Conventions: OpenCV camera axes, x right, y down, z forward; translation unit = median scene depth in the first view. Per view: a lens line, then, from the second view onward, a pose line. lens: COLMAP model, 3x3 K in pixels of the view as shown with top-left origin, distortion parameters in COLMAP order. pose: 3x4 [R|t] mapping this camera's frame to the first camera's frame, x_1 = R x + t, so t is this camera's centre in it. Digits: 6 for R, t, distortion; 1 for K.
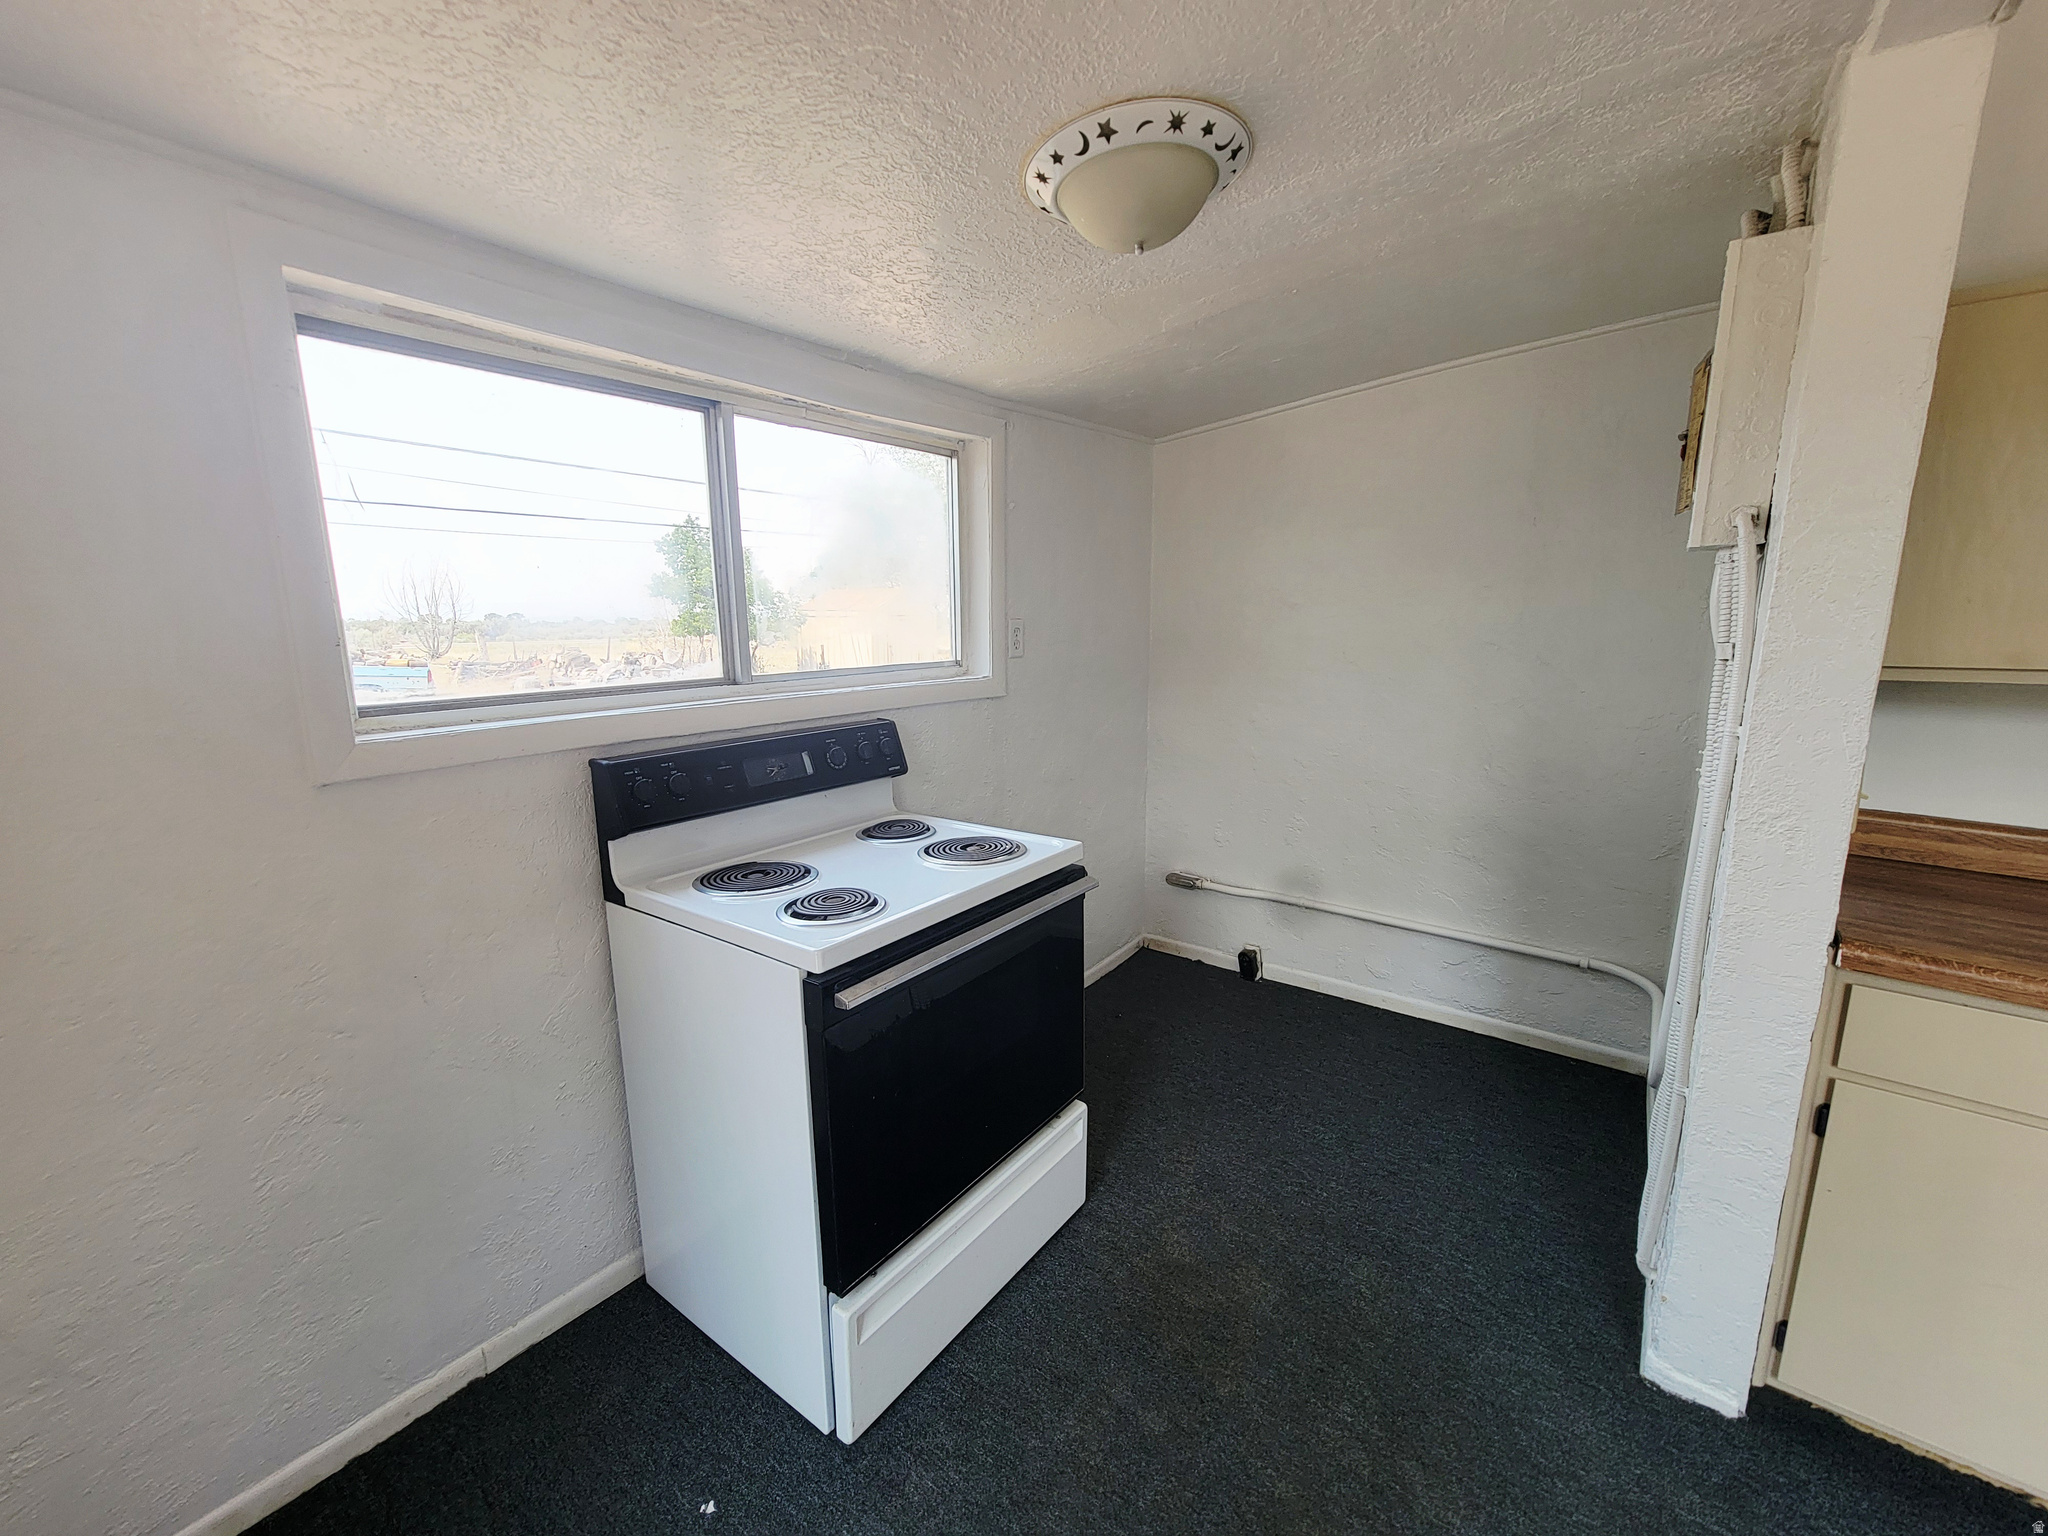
lens RADIAL K [[838.9, 0, 1016.4], [0, 838.9, 767.5], [0, 0, 1]] dist [-0.005746, 0.003378]
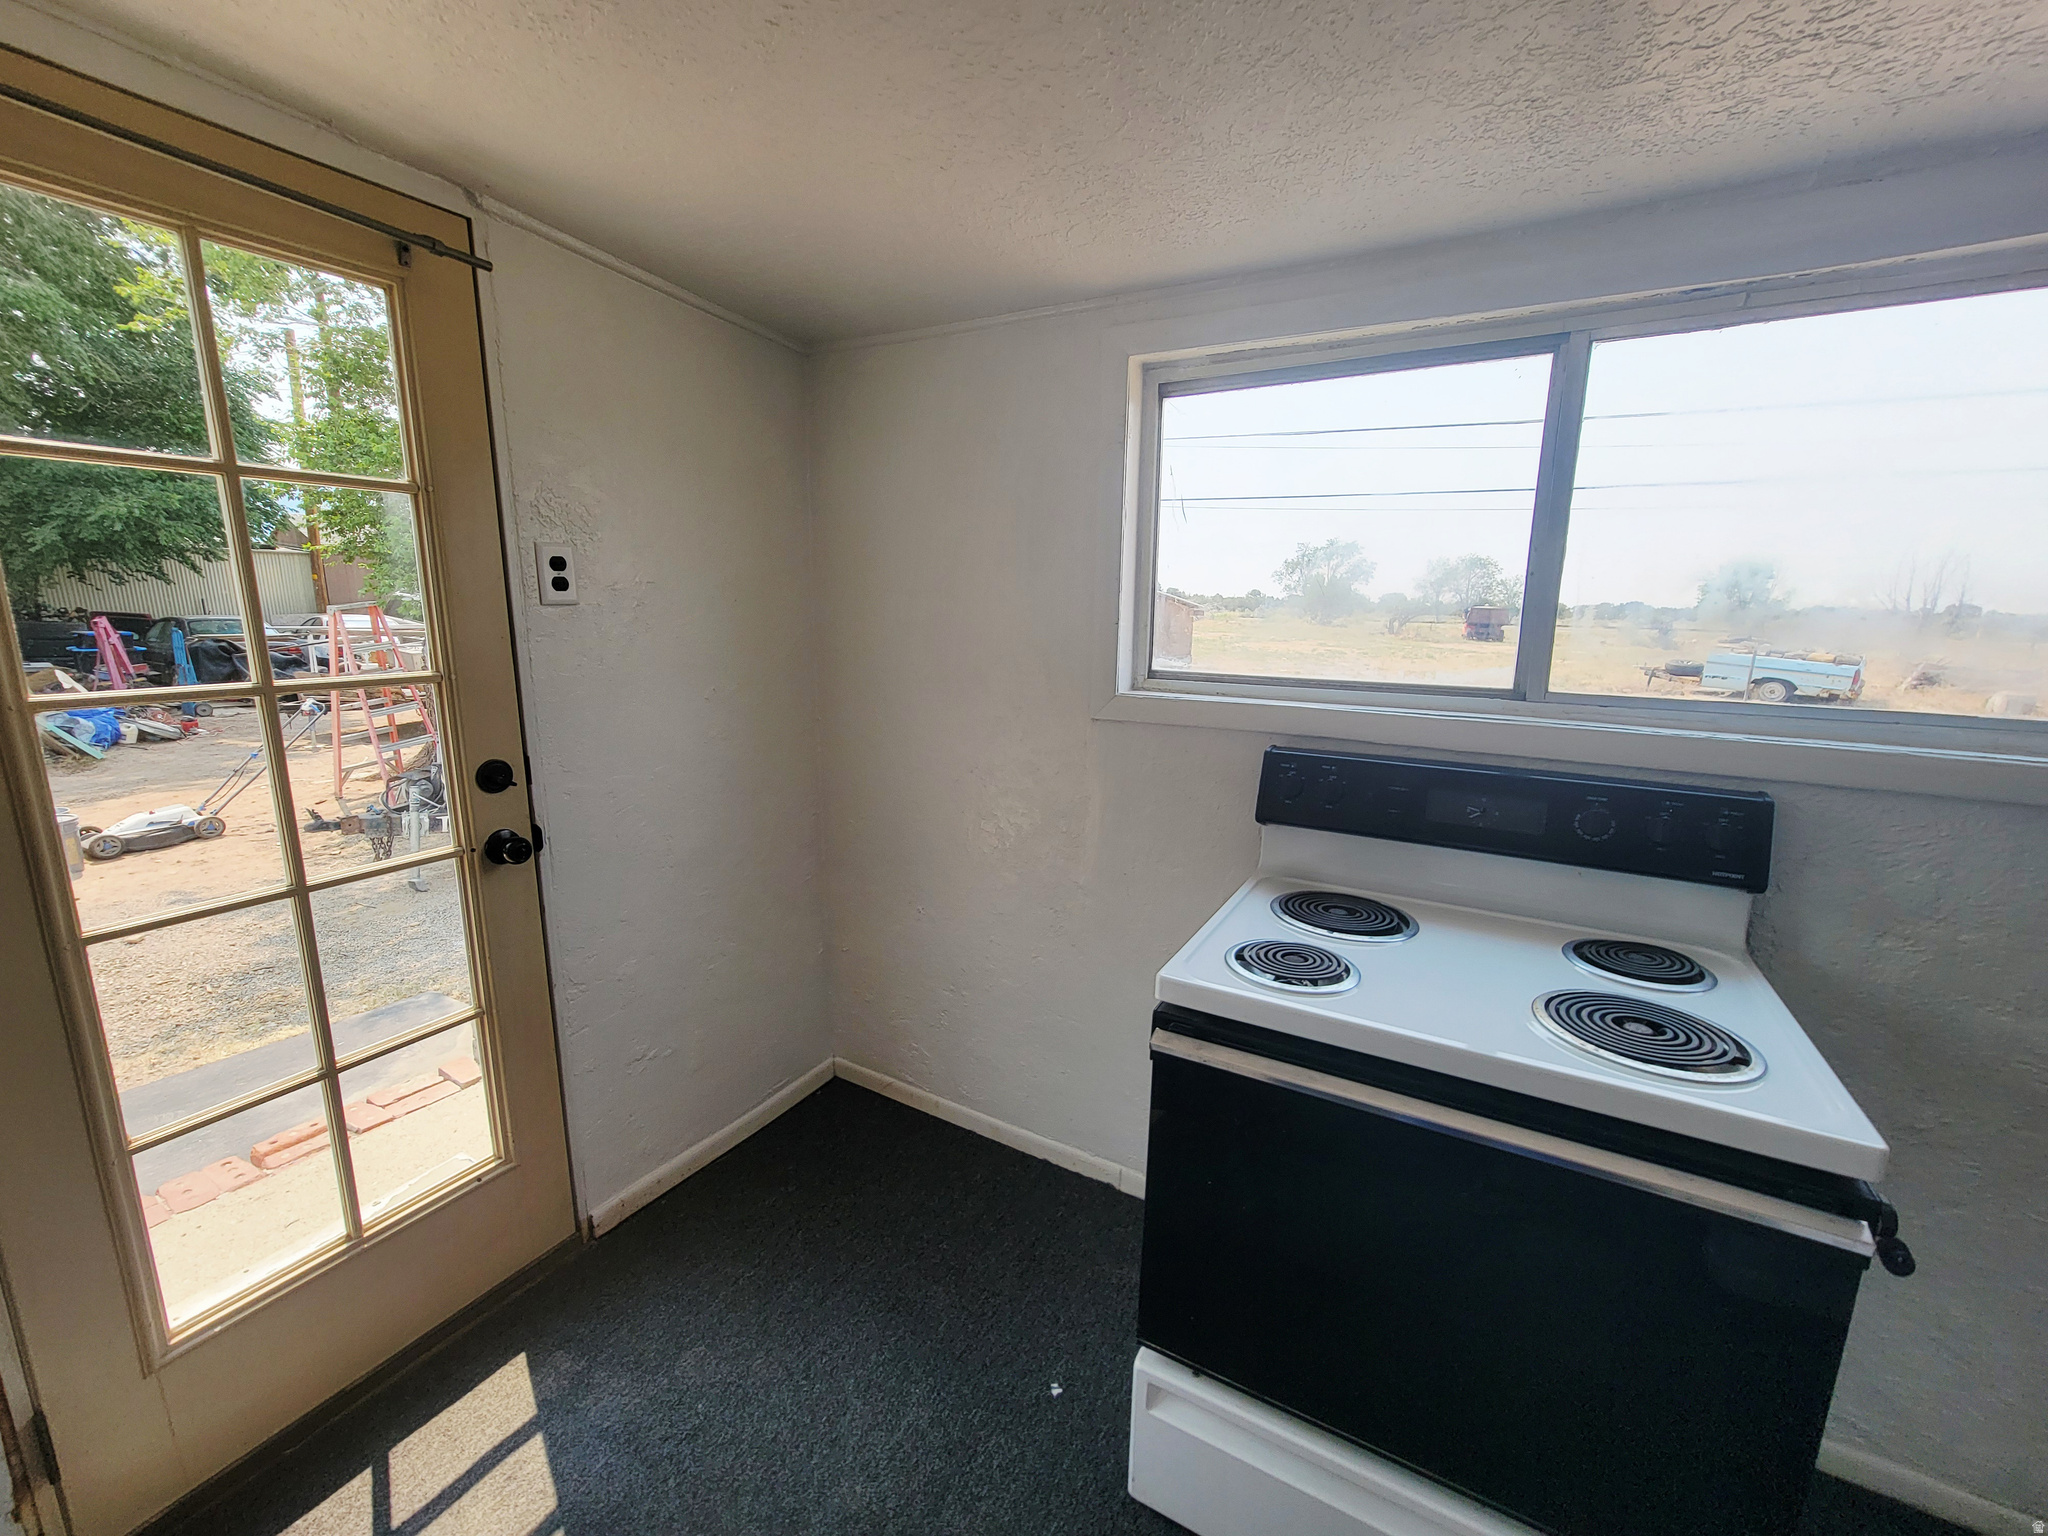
lens RADIAL K [[838.9, 0, 1015.9], [0, 838.9, 766.4], [0, 0, 1]] dist [-0.005746, 0.003378]
pose [[0.124962, 0.207899, -0.970135, 0.423357], [-0.193568, 0.964119, 0.181677, -0.100563], [0.973096, 0.165084, 0.160721, 0.472753]]
